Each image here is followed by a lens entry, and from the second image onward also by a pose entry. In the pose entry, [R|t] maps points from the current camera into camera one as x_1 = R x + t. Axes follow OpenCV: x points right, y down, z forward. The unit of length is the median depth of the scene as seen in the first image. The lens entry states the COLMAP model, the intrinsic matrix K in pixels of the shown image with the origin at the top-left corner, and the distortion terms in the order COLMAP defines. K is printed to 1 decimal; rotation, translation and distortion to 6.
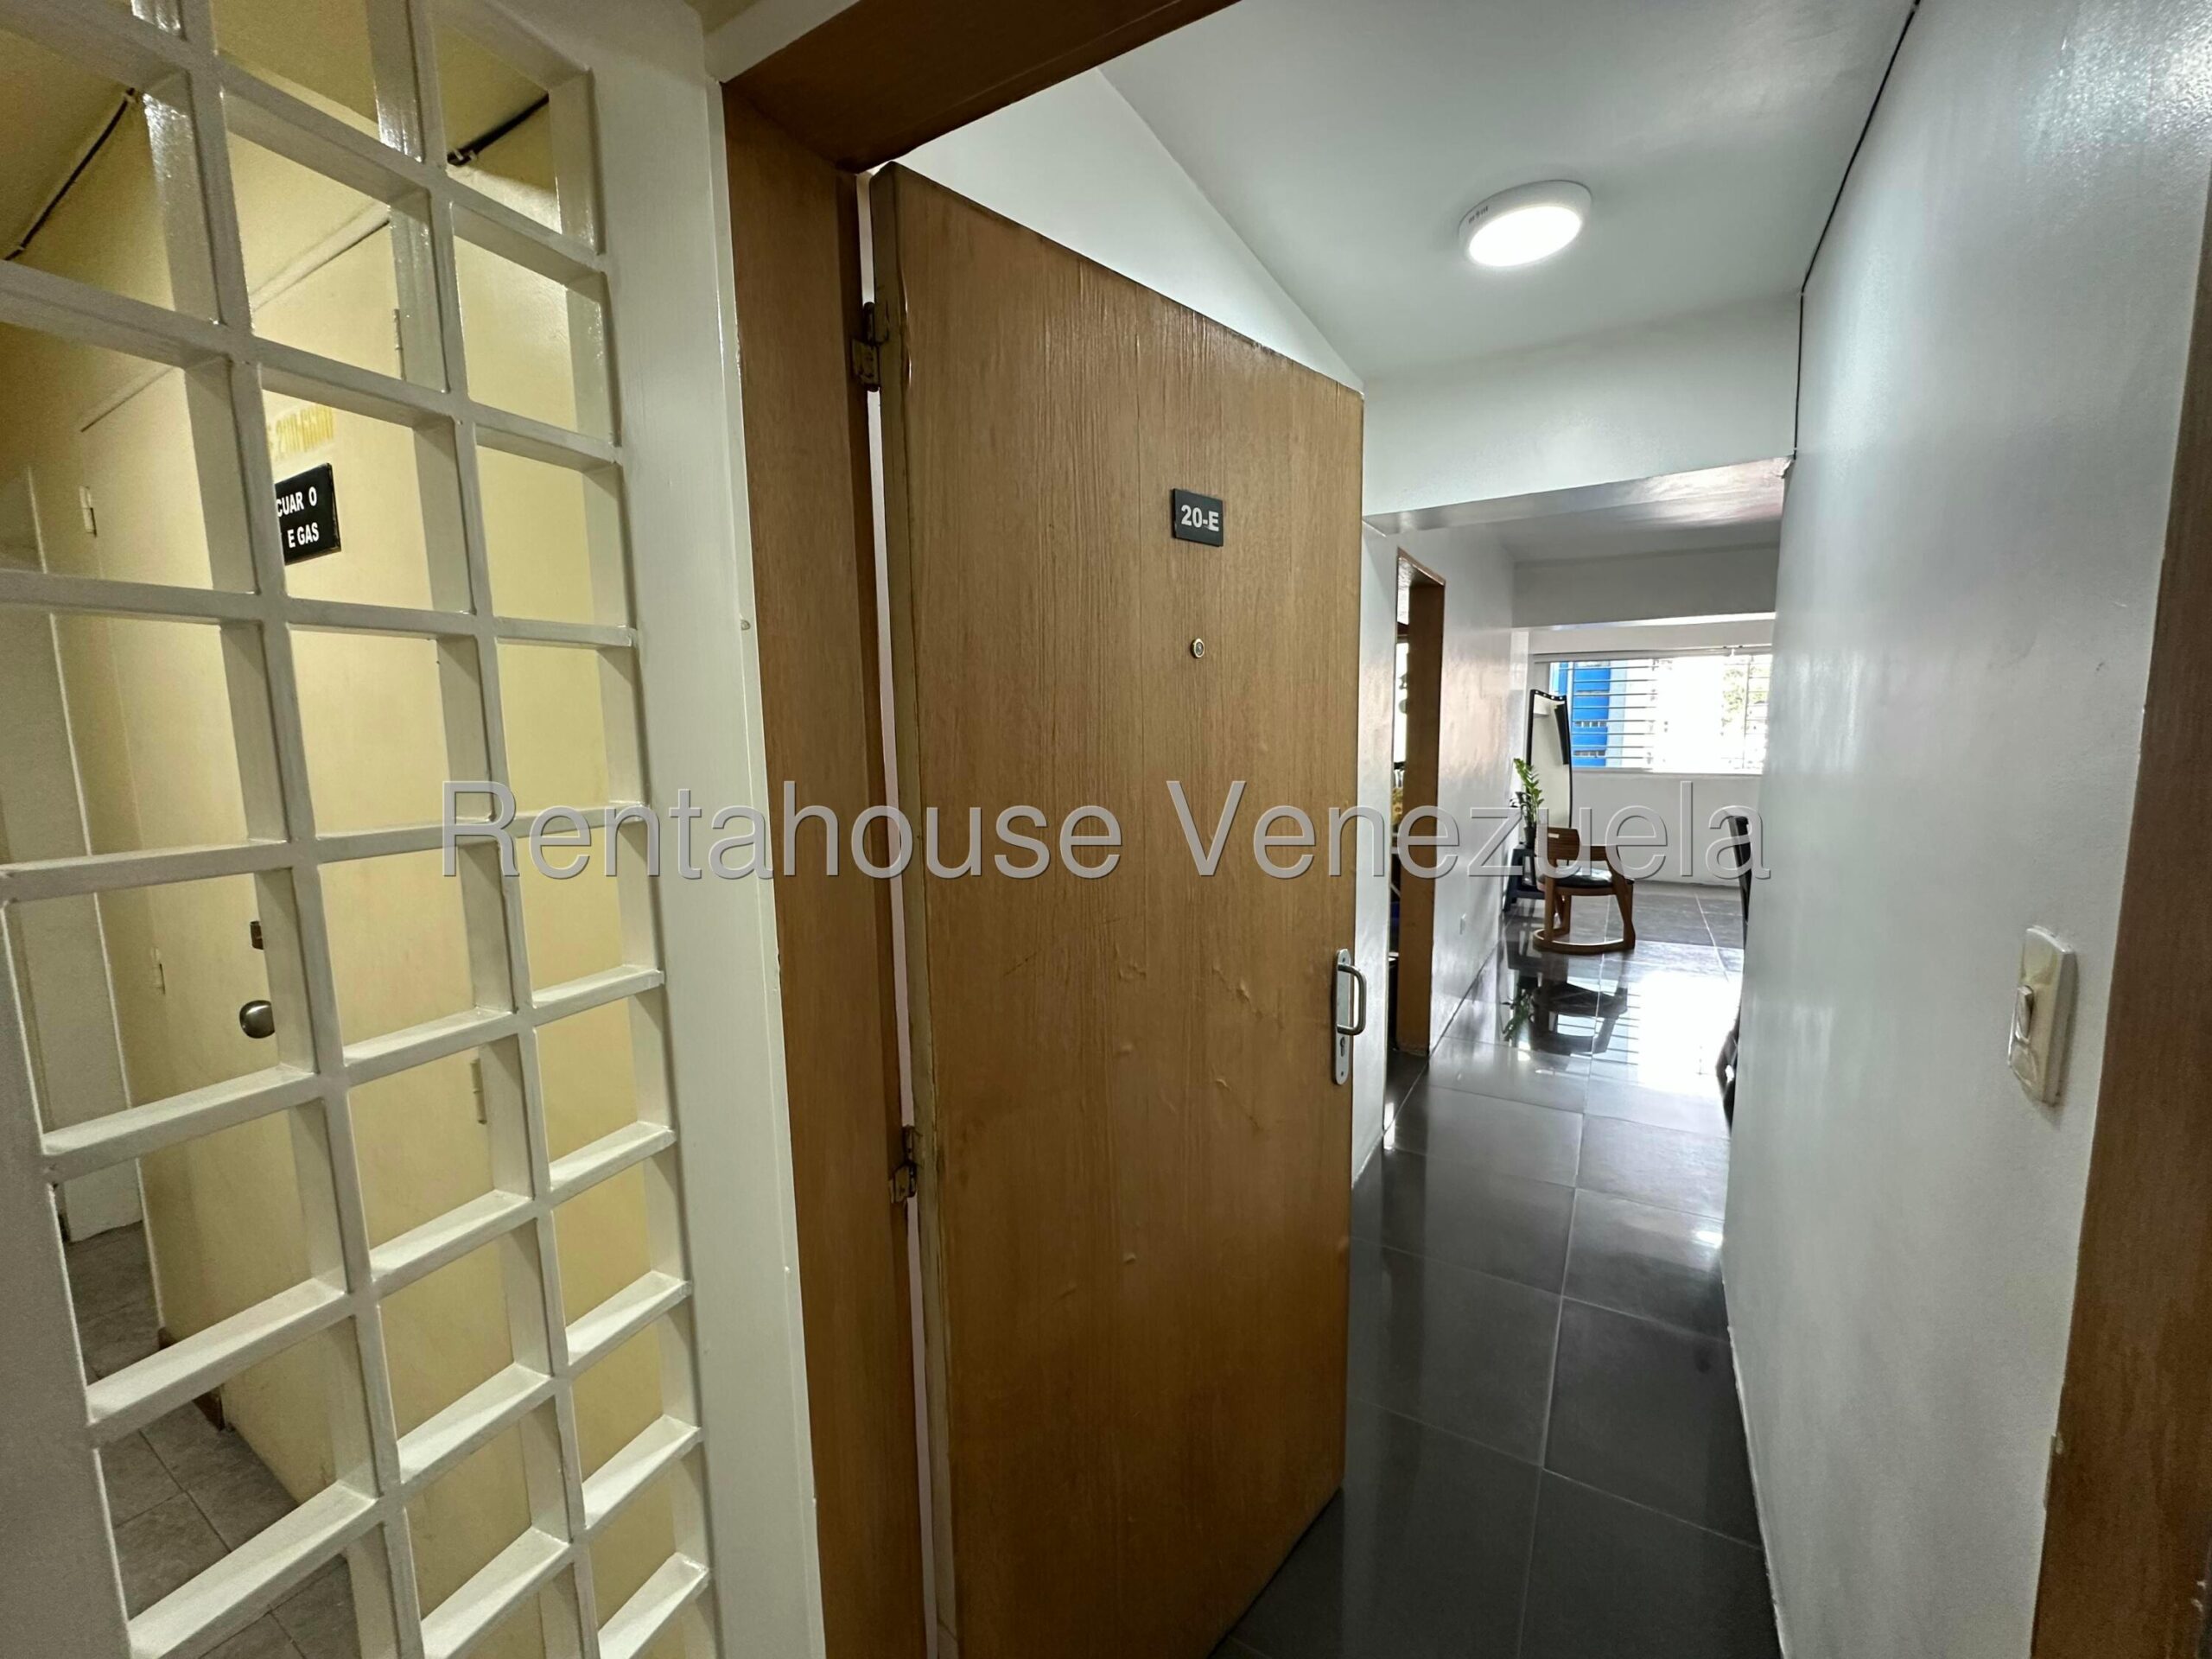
lens RADIAL K [[885.2, 0, 1105.1], [0, 885.2, 827.8], [0, 0, 1]] dist [-0.002473, 0.001084]
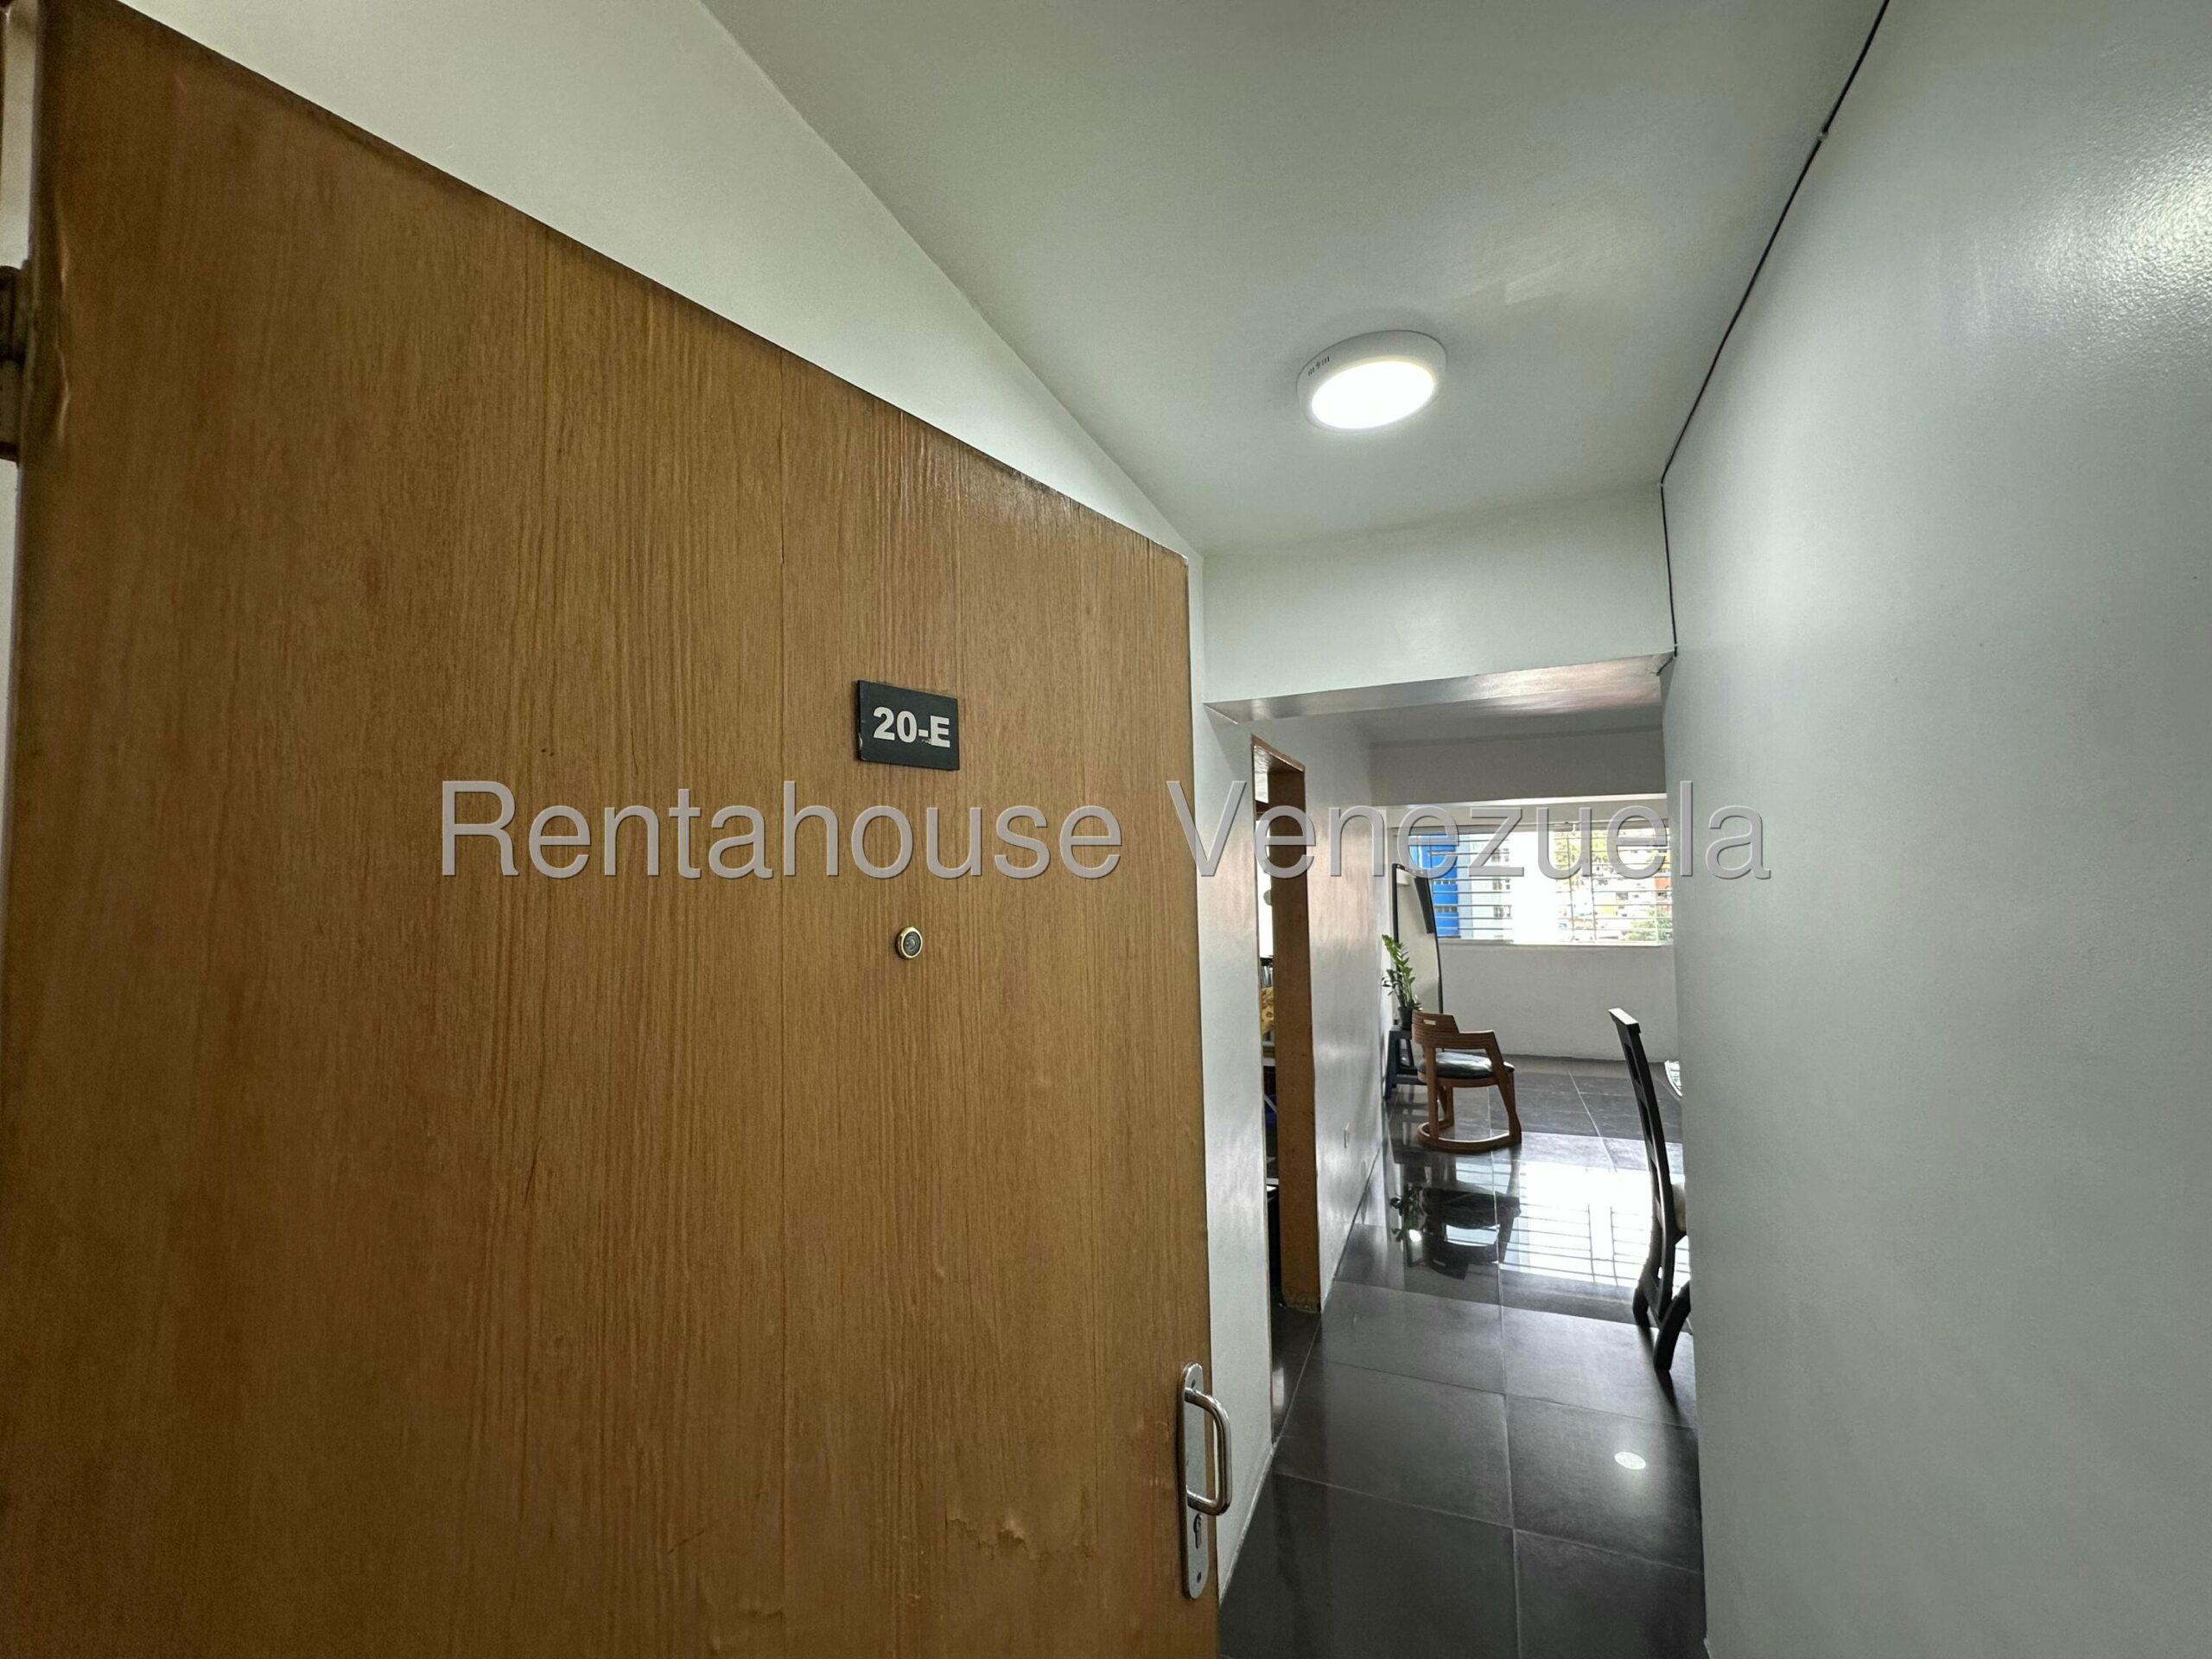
lens RADIAL K [[885.2, 0, 1104.7], [0, 885.2, 823.2], [0, 0, 1]] dist [-0.002473, 0.001084]
pose [[0.990615, 0.003135, 0.136645, 0.086779], [0.021750, 0.983382, -0.180239, -0.098685], [-0.134939, 0.181520, 0.974085, 0.231179]]
